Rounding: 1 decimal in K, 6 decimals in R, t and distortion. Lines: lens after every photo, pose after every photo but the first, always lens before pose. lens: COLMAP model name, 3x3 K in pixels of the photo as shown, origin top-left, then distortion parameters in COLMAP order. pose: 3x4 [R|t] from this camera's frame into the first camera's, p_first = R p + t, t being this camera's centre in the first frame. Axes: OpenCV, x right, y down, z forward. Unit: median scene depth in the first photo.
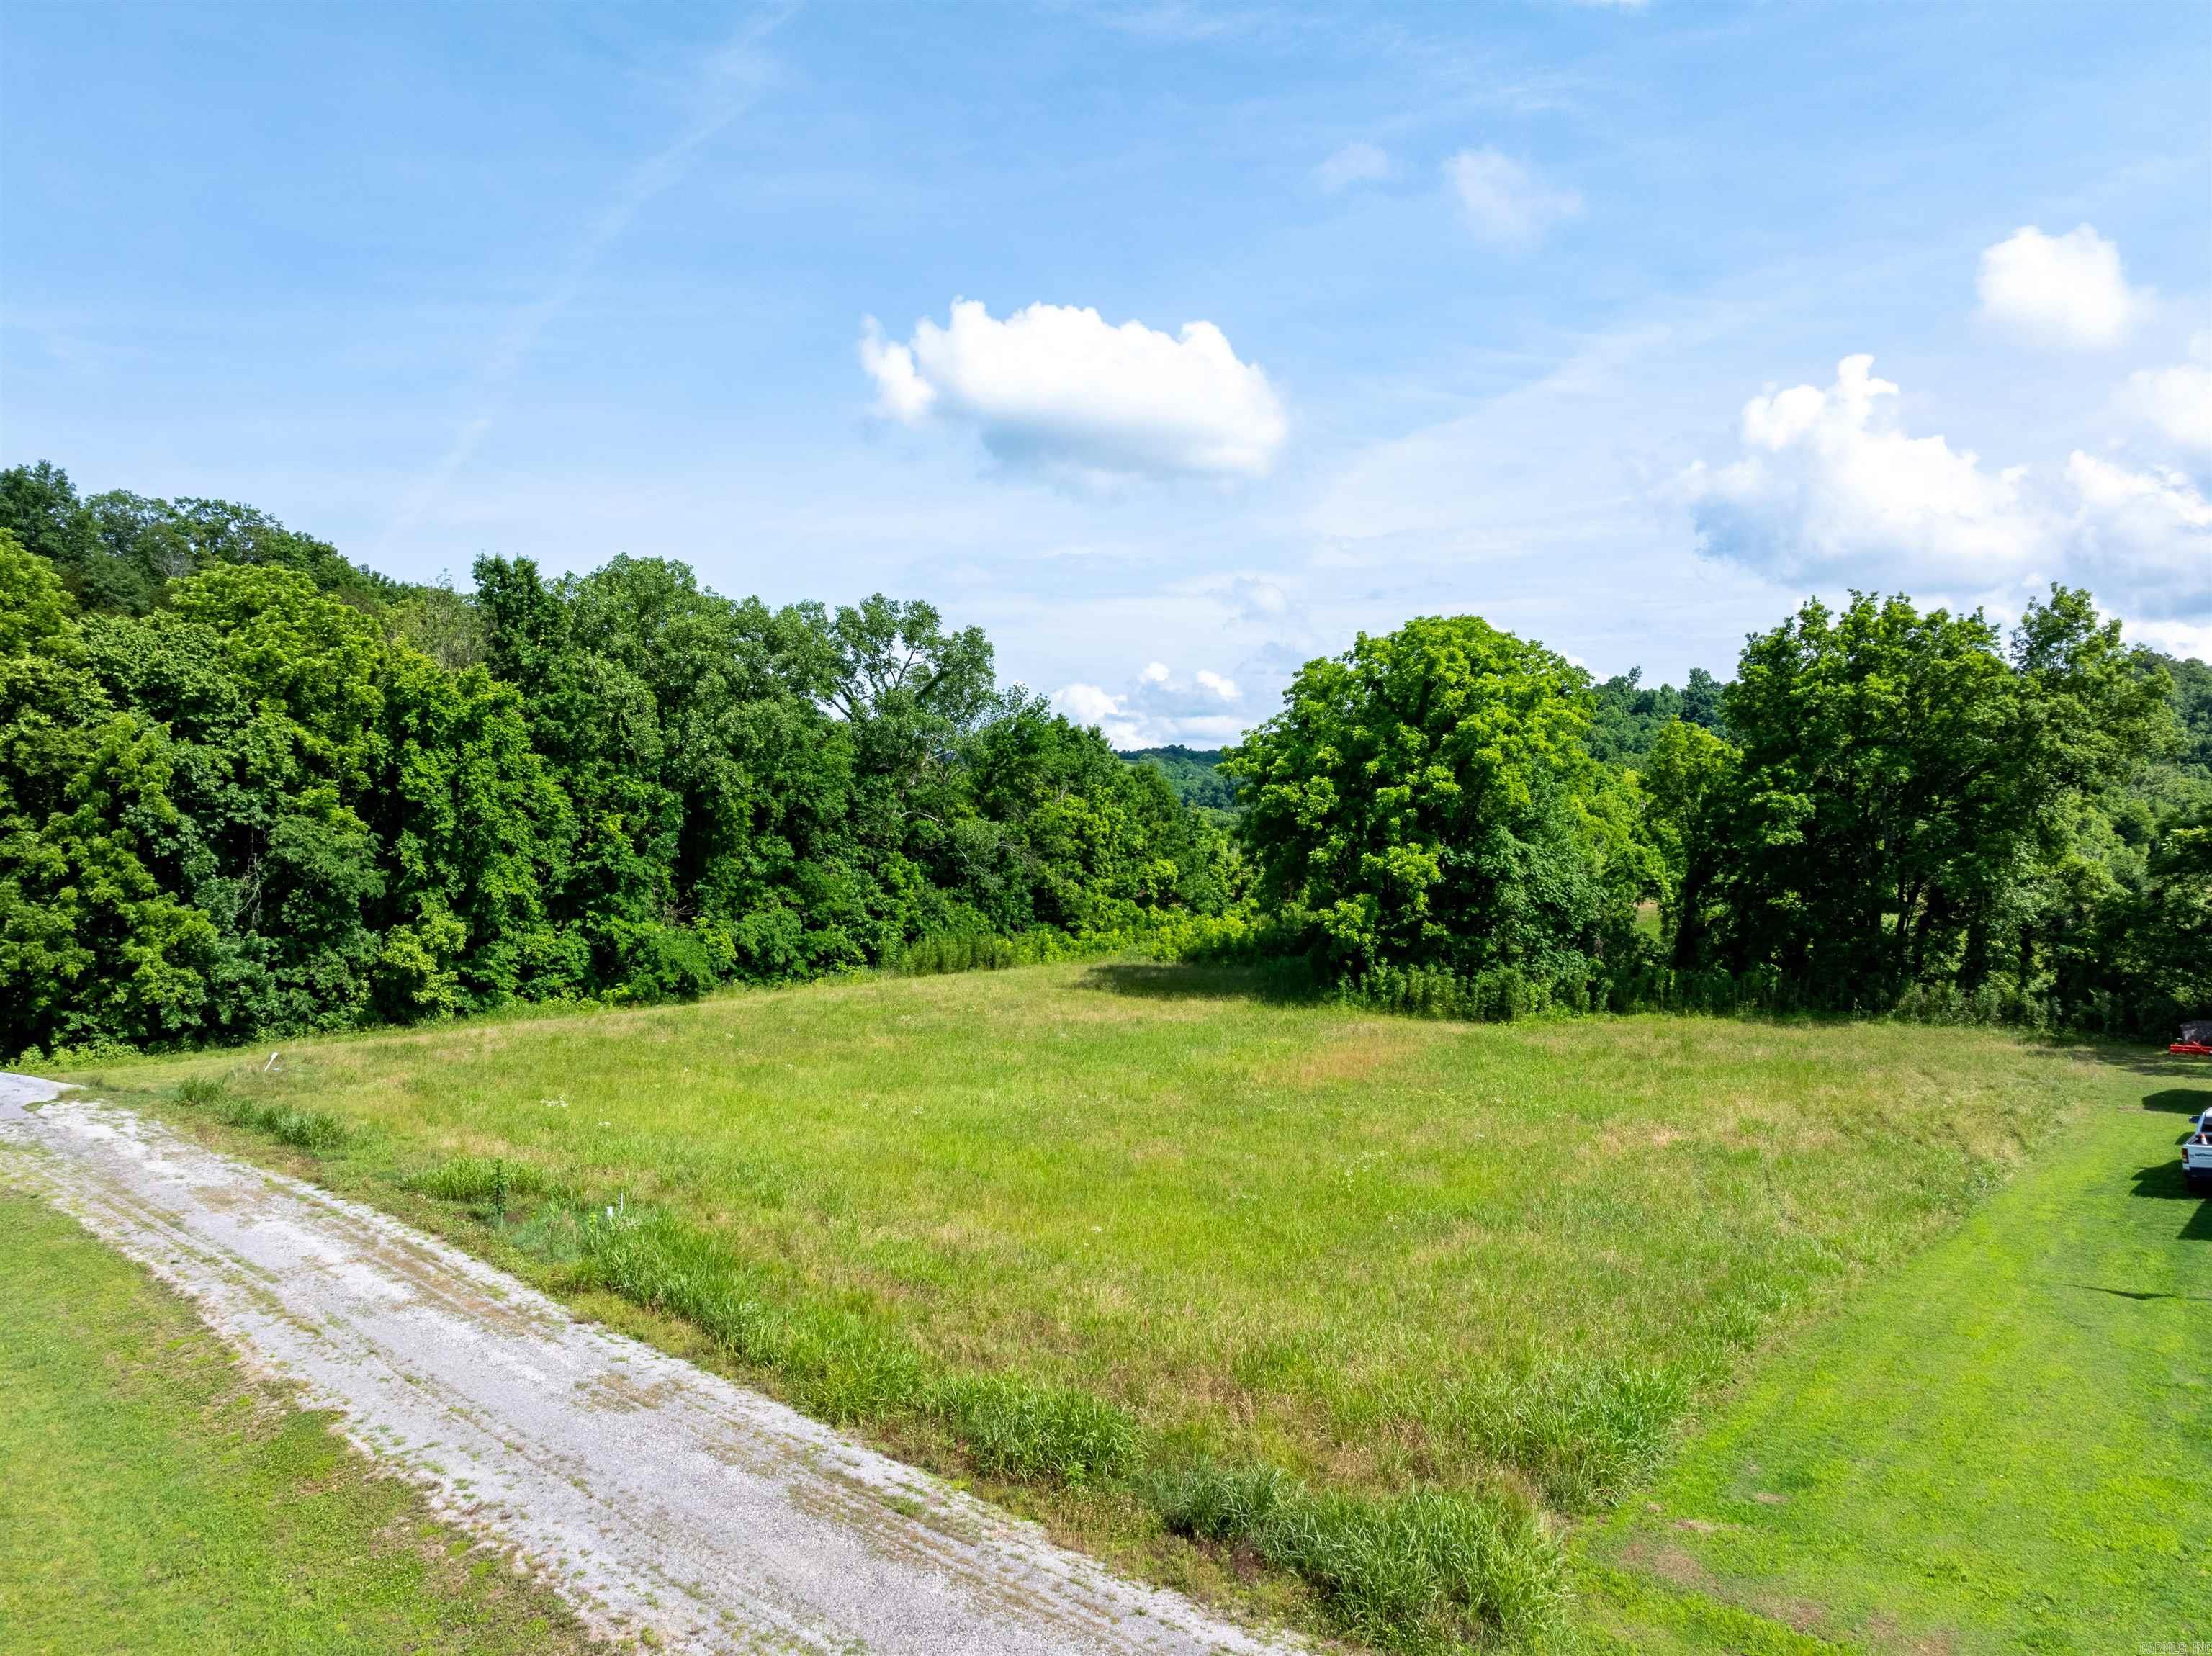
lens RADIAL K [[1560.0, 0, 1100.1], [0, 1560.0, 832.3], [0, 0, 1]] dist [-0.035233, 0.018988]
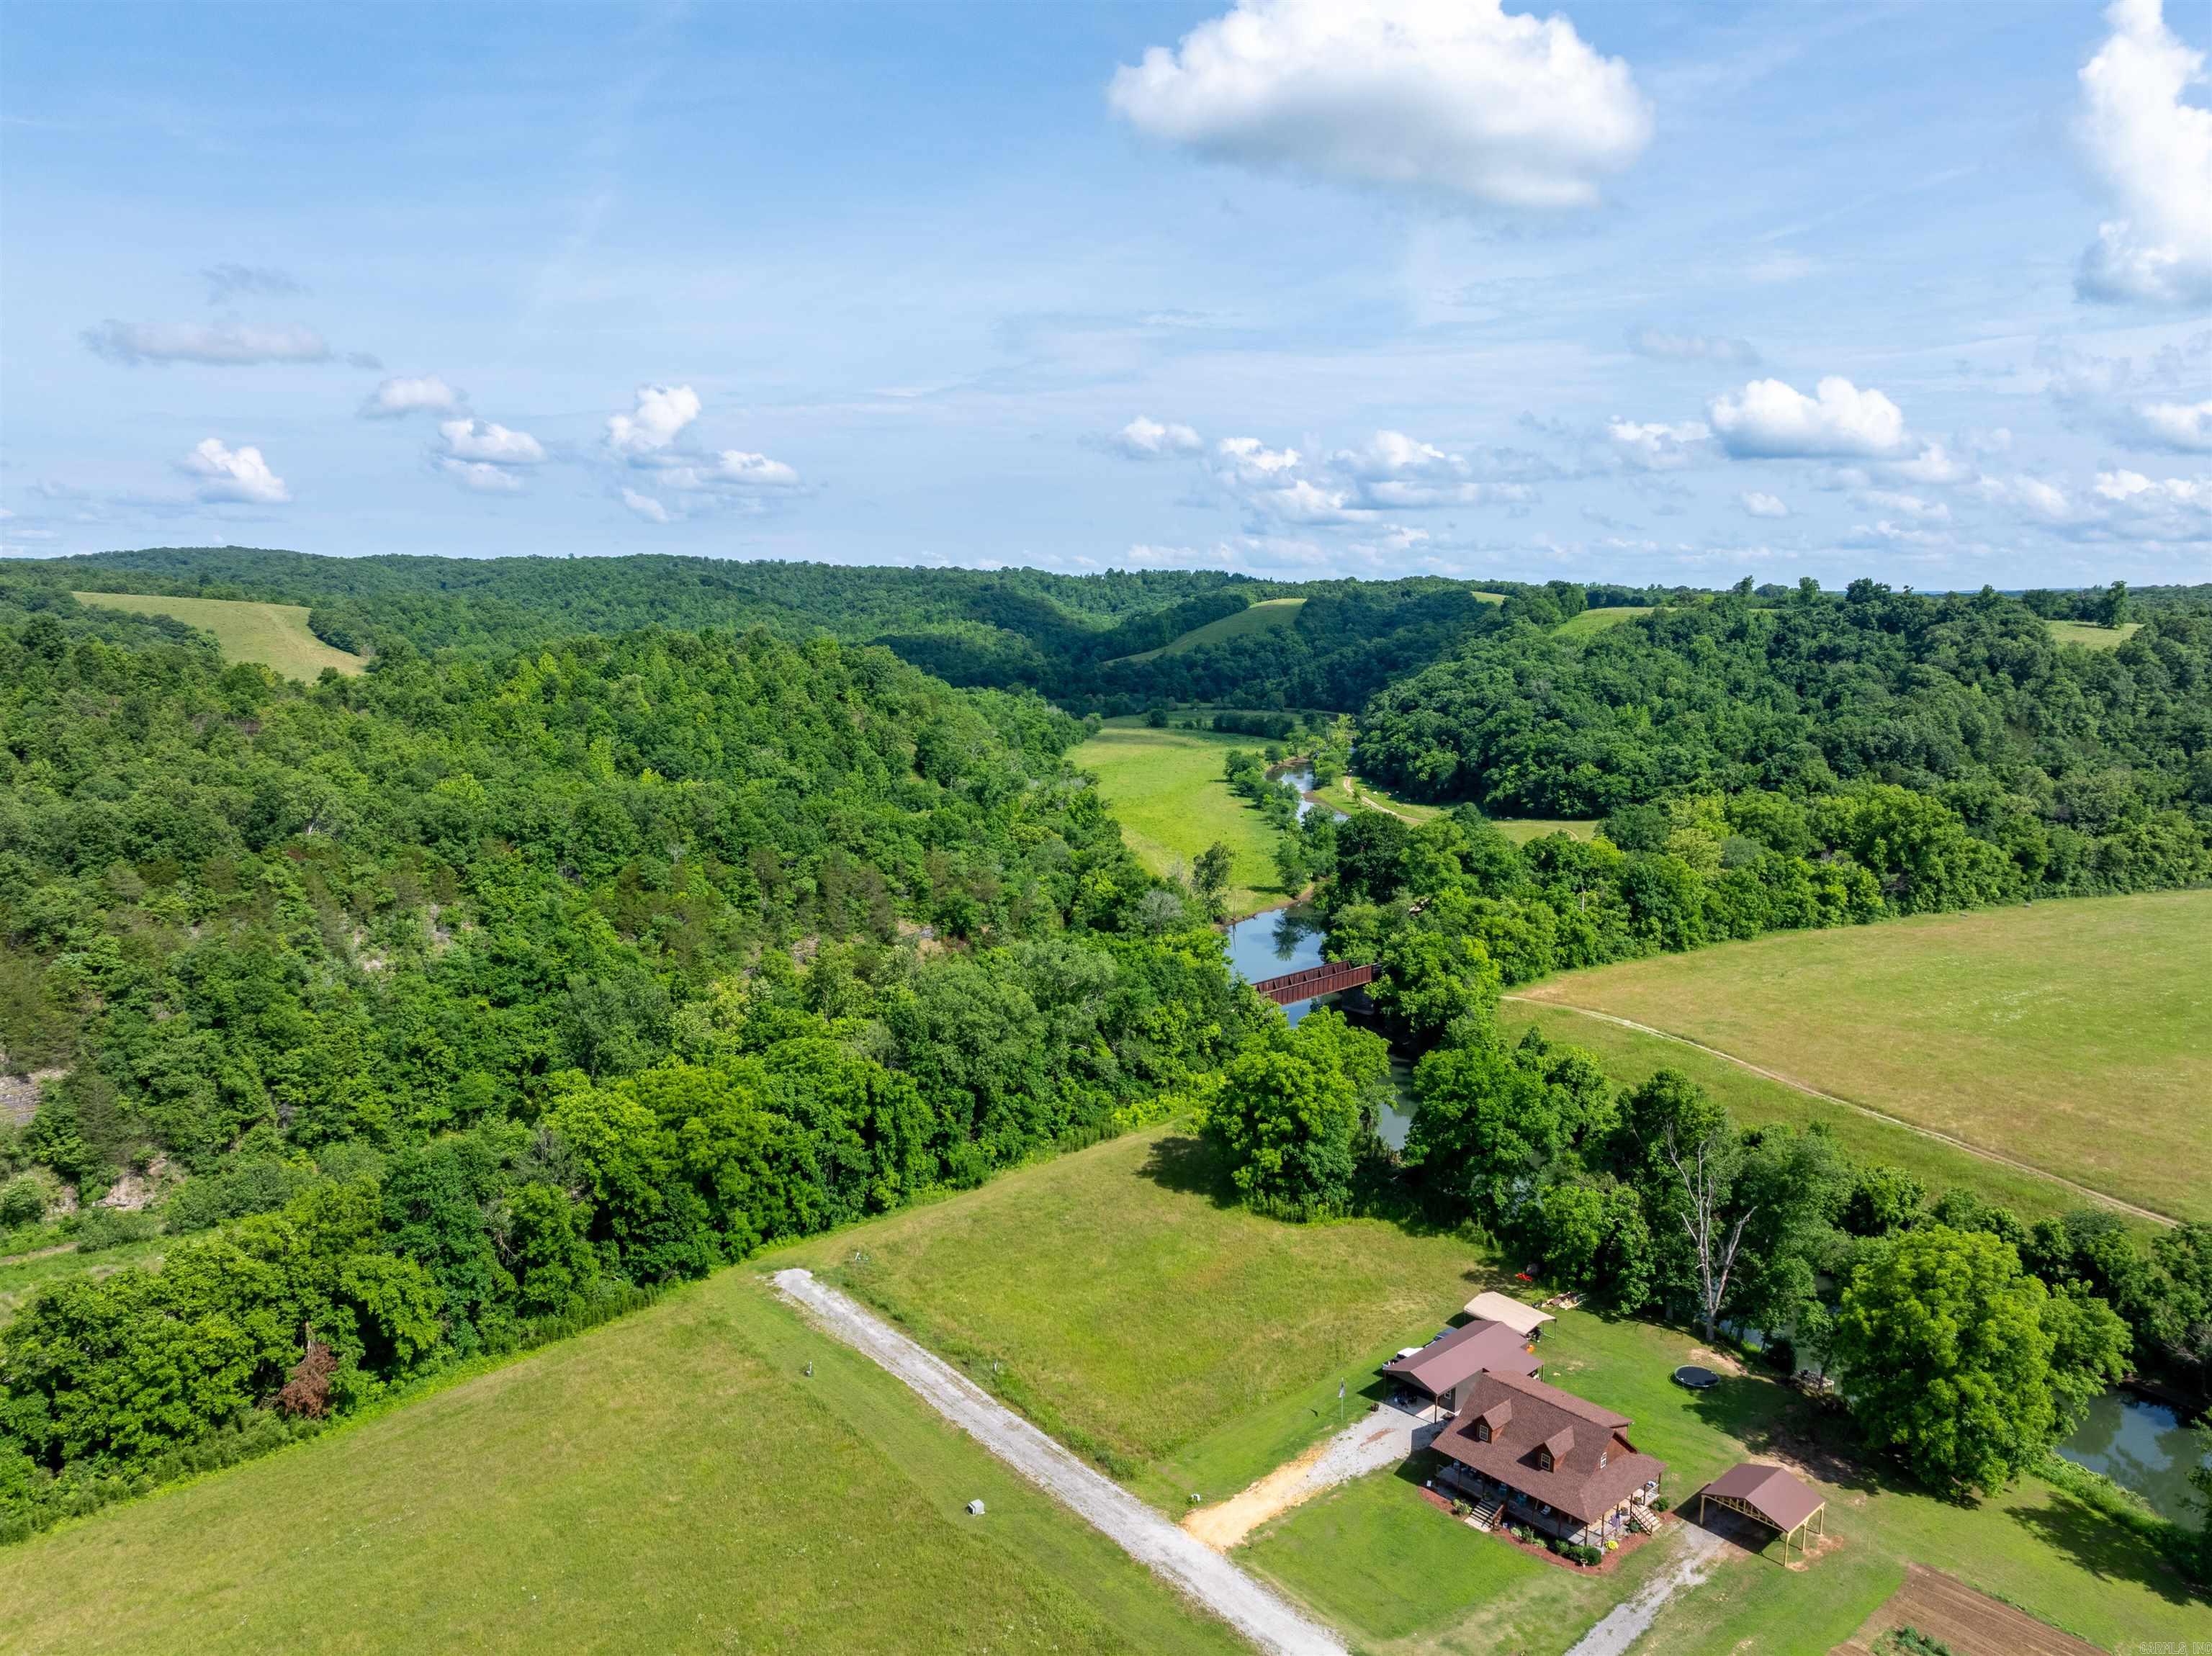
lens RADIAL K [[1560.0, 0, 1097.5], [0, 1560.0, 821.8], [0, 0, 1]] dist [-0.035233, 0.018988]
pose [[0.993042, 0.016648, -0.116577, 0.202761], [0.000029, 0.989921, 0.141622, -0.840385], [0.117759, -0.140640, 0.983033, -1.357256]]
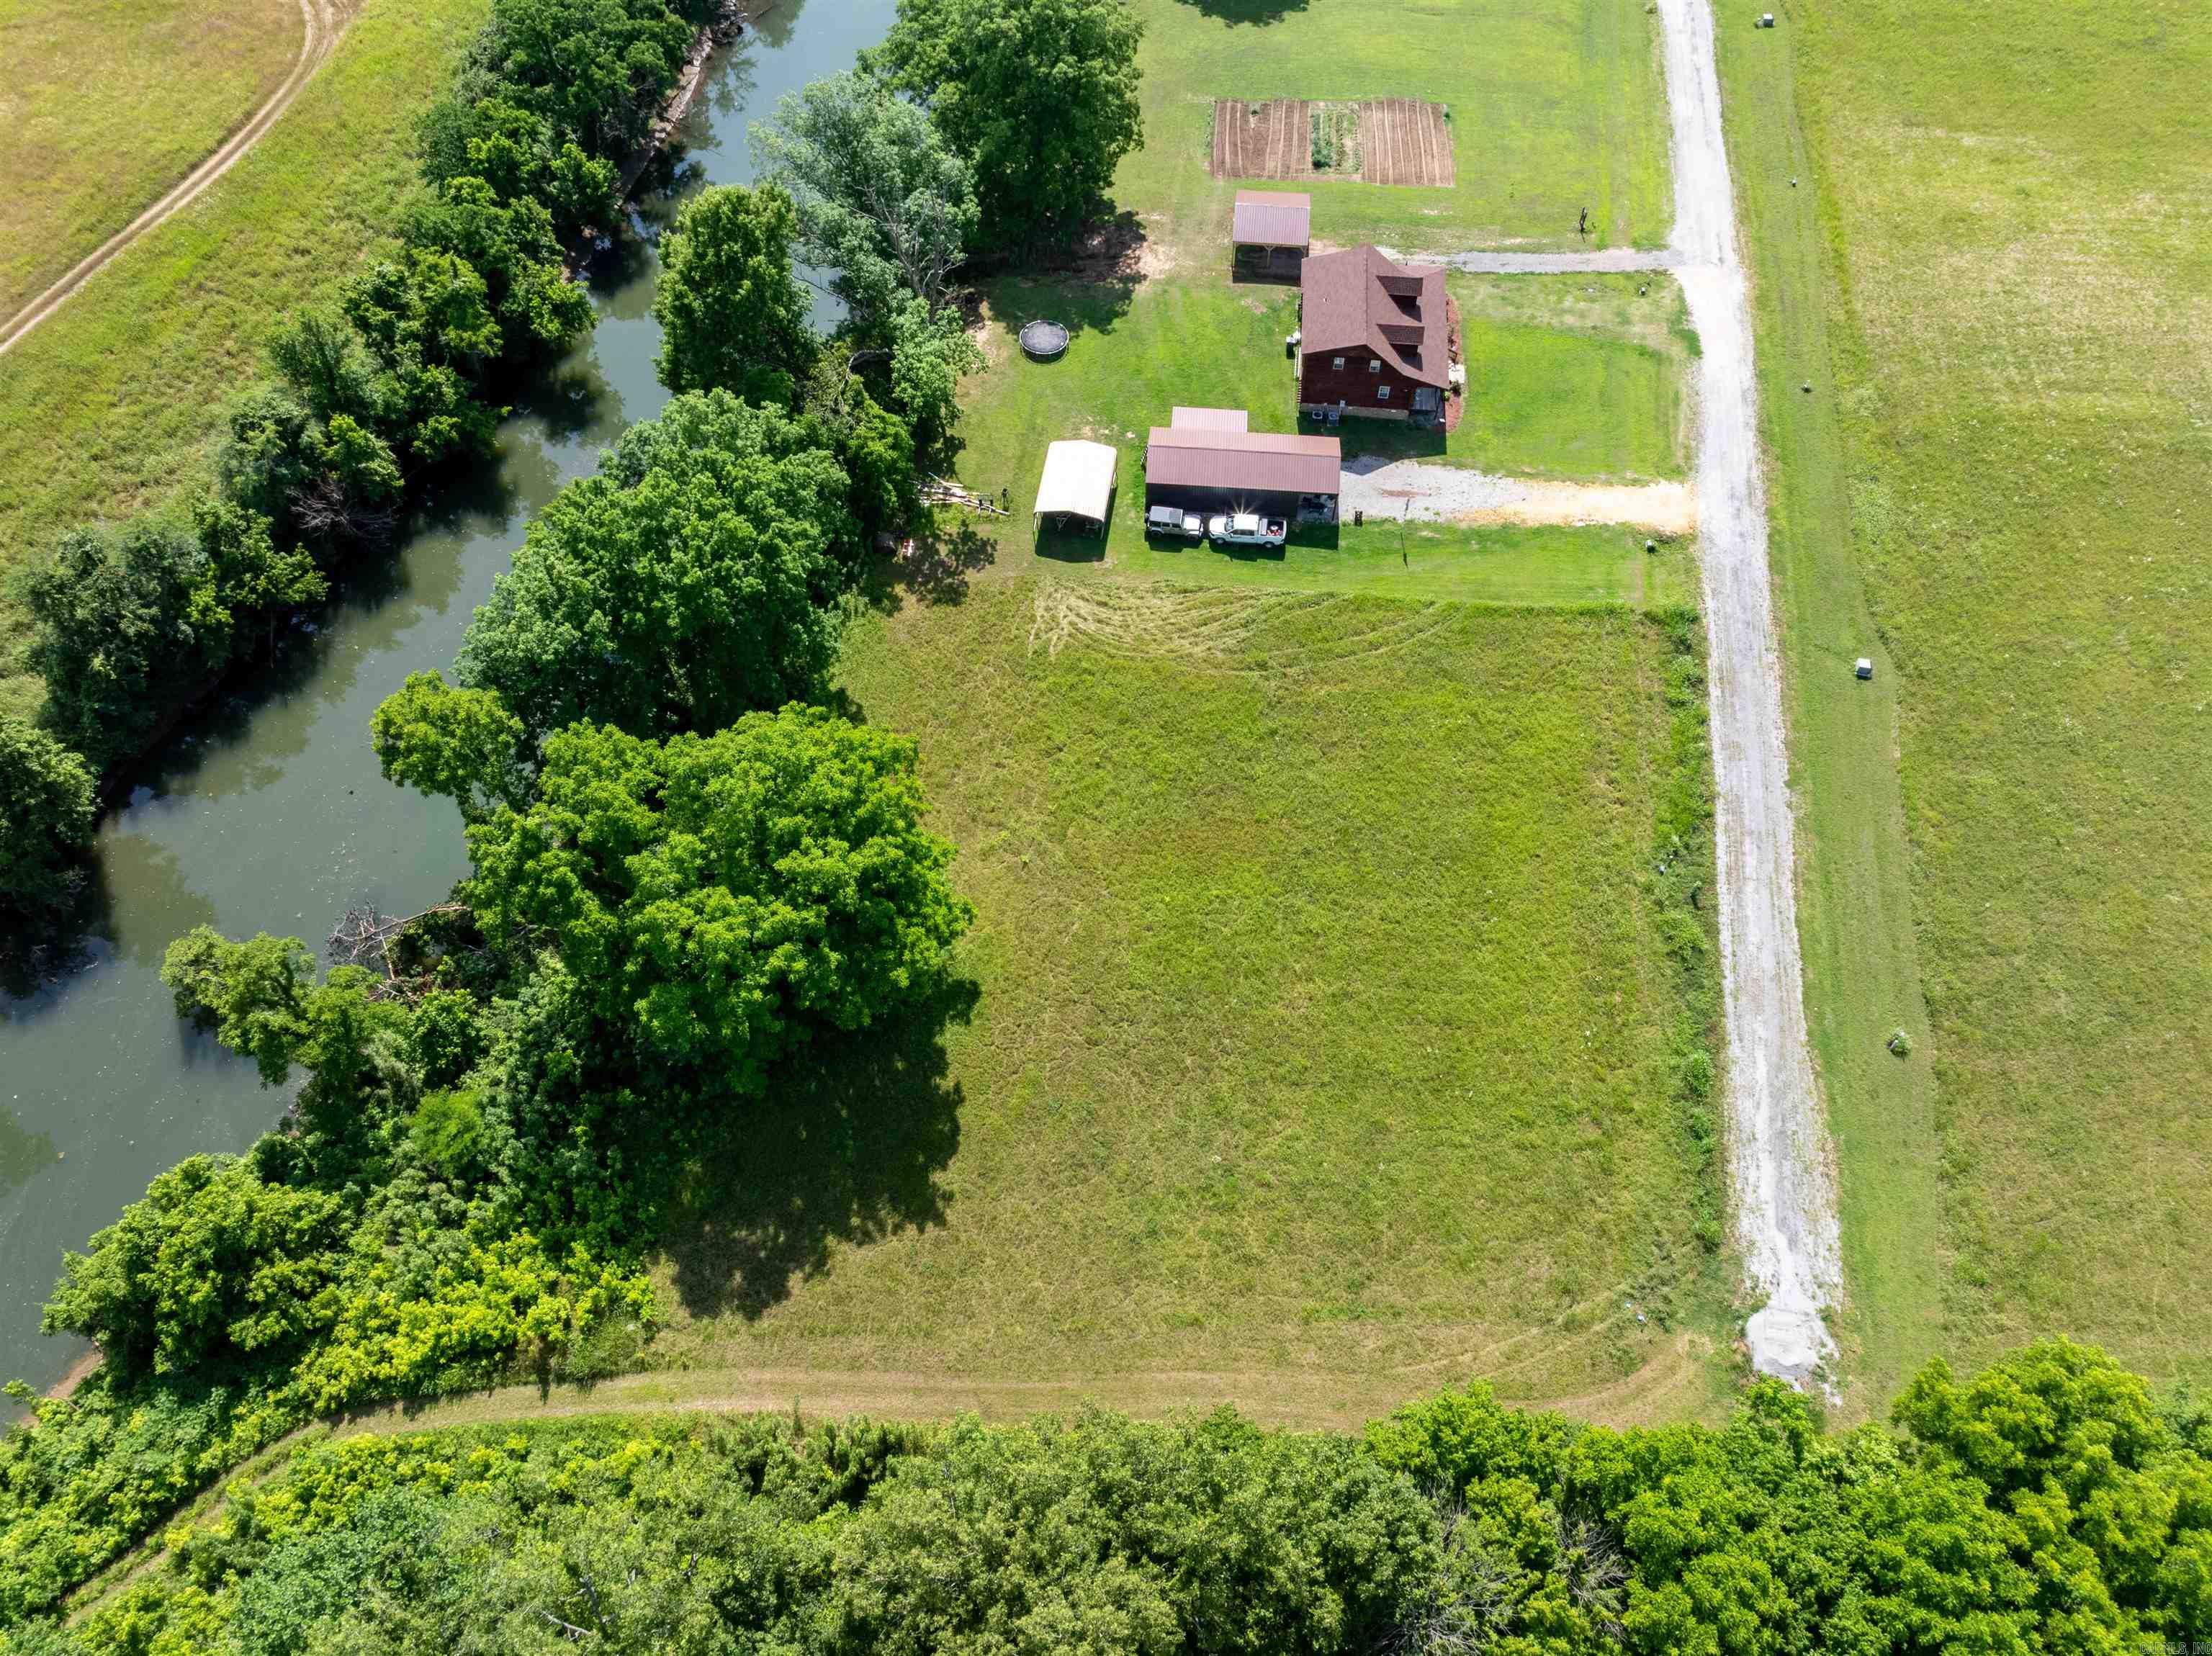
lens RADIAL K [[1560.0, 0, 1121.9], [0, 1560.0, 841.5], [0, 0, 1]] dist [-0.035233, 0.018988]
pose [[-0.597221, -0.684021, 0.418858, -0.420293], [-0.010141, 0.528616, 0.848801, -1.050919], [-0.802012, 0.502674, -0.322638, 1.283624]]
